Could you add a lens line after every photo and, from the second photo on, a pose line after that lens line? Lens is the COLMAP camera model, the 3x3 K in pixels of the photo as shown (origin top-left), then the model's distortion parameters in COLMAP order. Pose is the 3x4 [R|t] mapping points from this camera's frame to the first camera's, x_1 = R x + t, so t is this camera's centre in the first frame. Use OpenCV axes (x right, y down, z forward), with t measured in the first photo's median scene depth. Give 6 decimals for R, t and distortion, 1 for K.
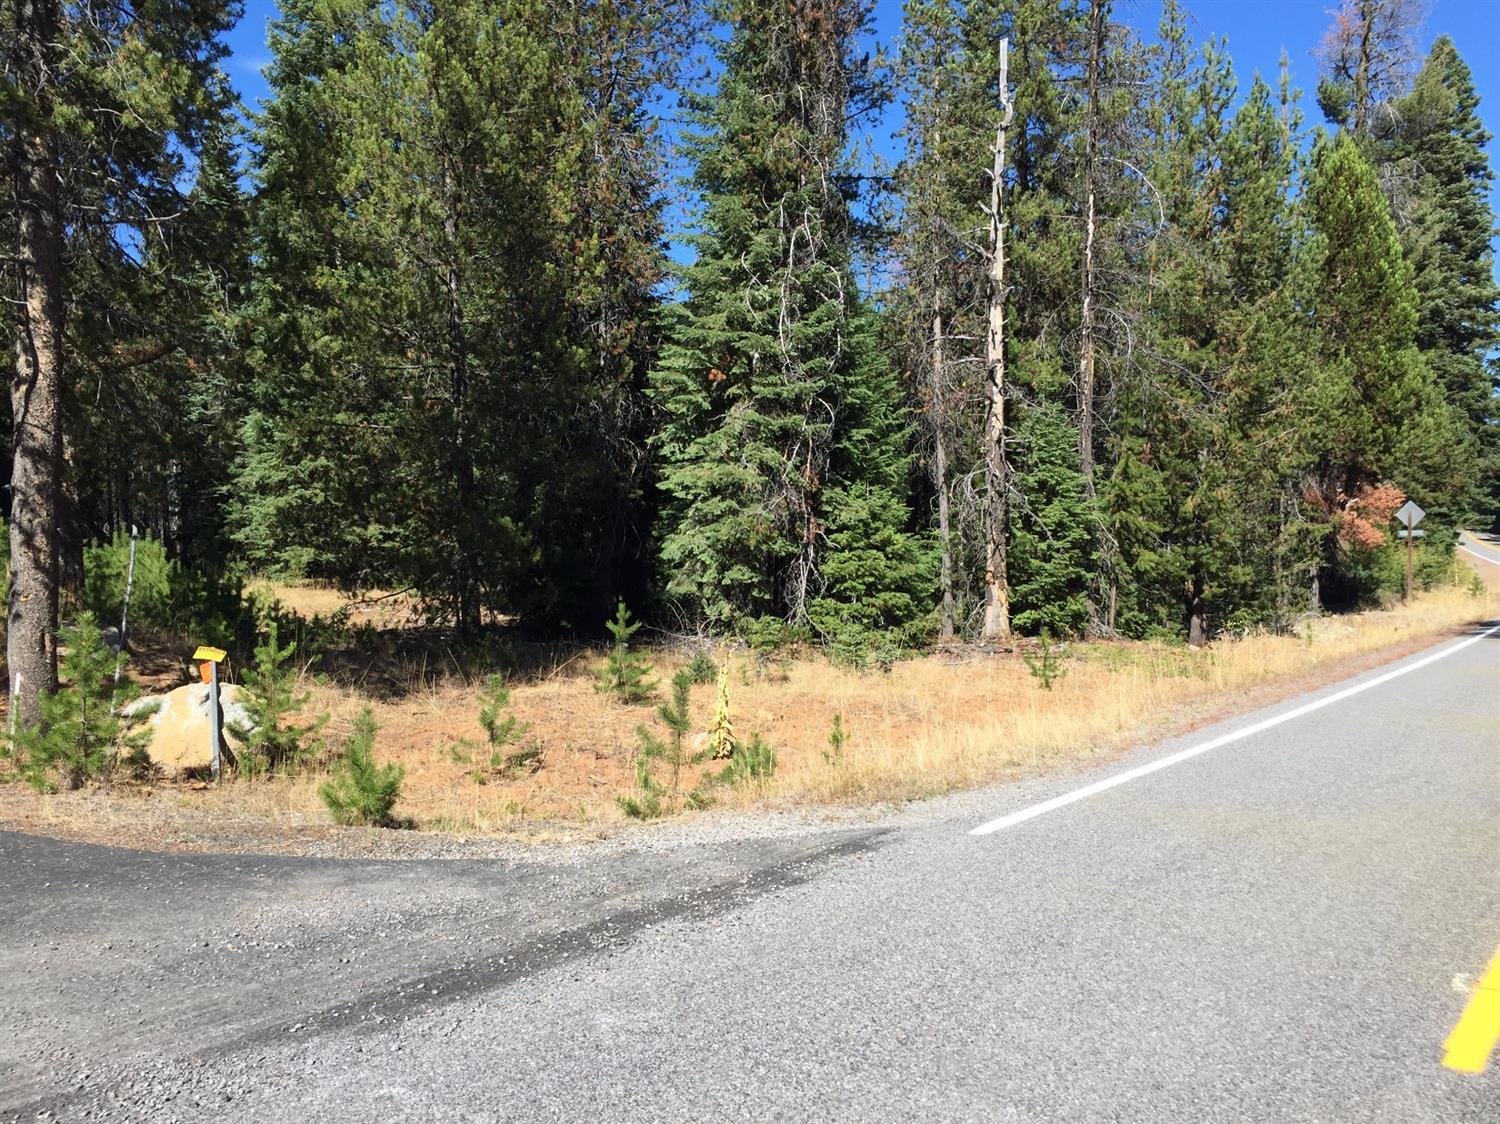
lens RADIAL K [[1332.1, 0, 744.1], [0, 1332.1, 545.9], [0, 0, 1]] dist [0.097706, -0.089420]
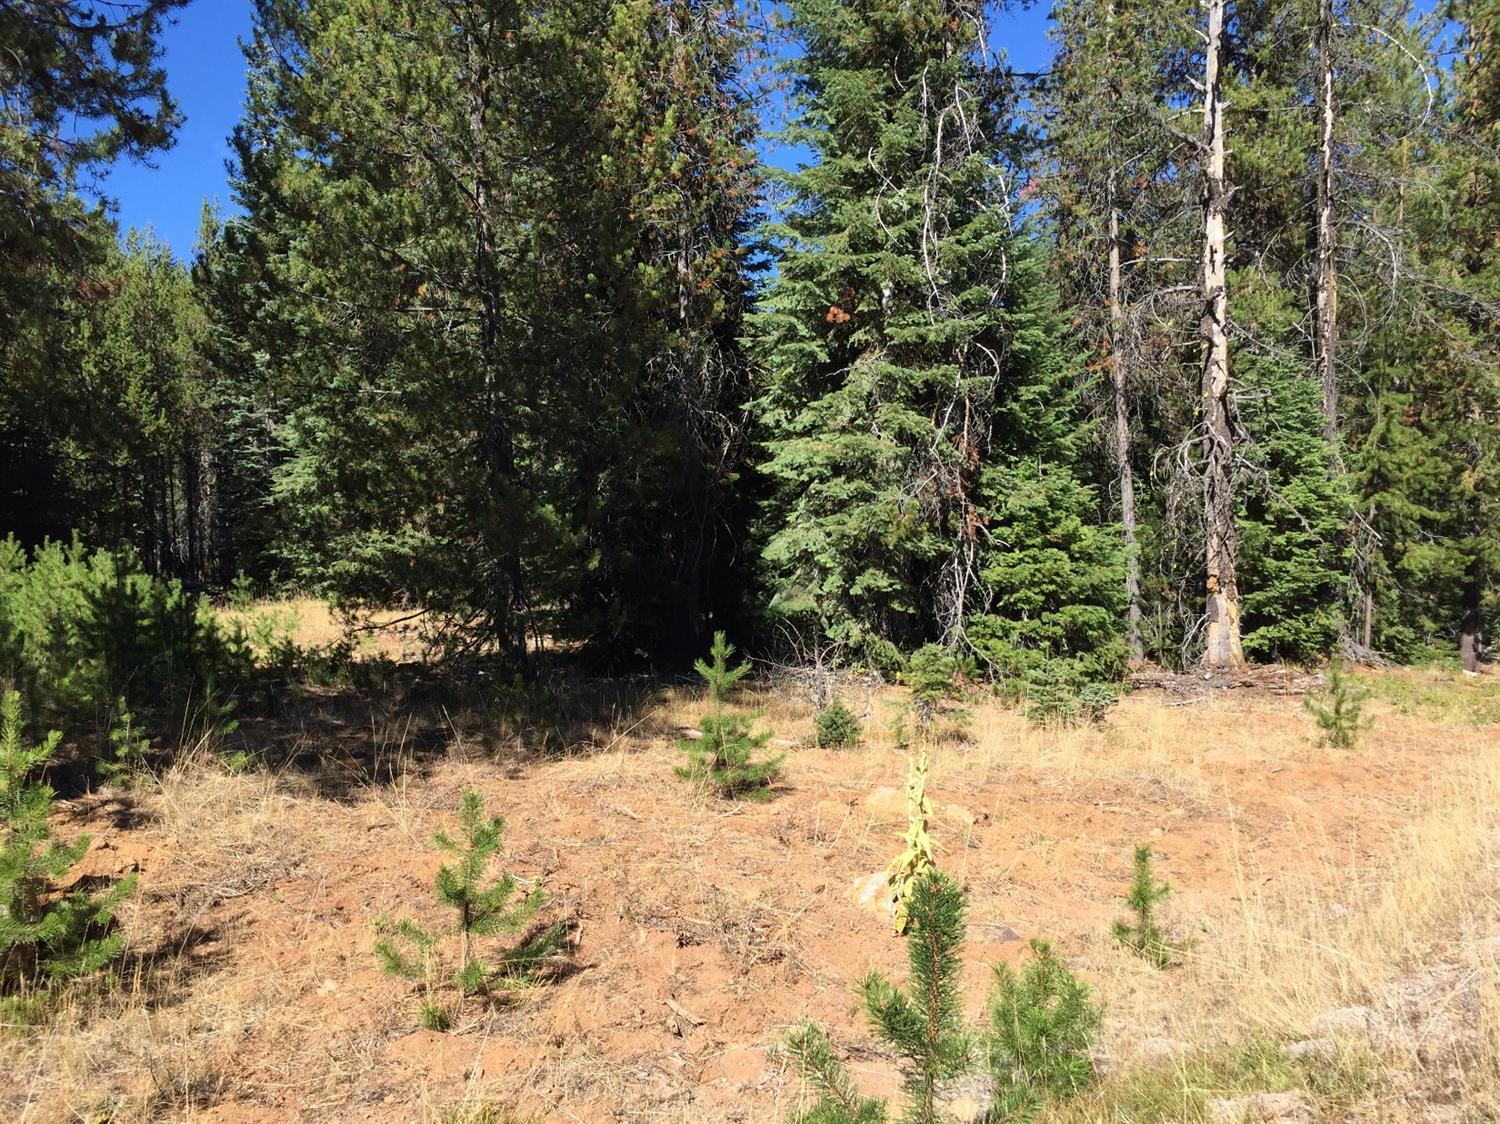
lens RADIAL K [[1332.1, 0, 744.1], [0, 1332.1, 545.9], [0, 0, 1]] dist [0.097706, -0.089420]
pose [[0.997859, -0.016343, -0.063330, -0.026685], [0.015720, 0.999823, -0.010318, 0.006765], [0.063487, 0.009300, 0.997939, 0.255515]]
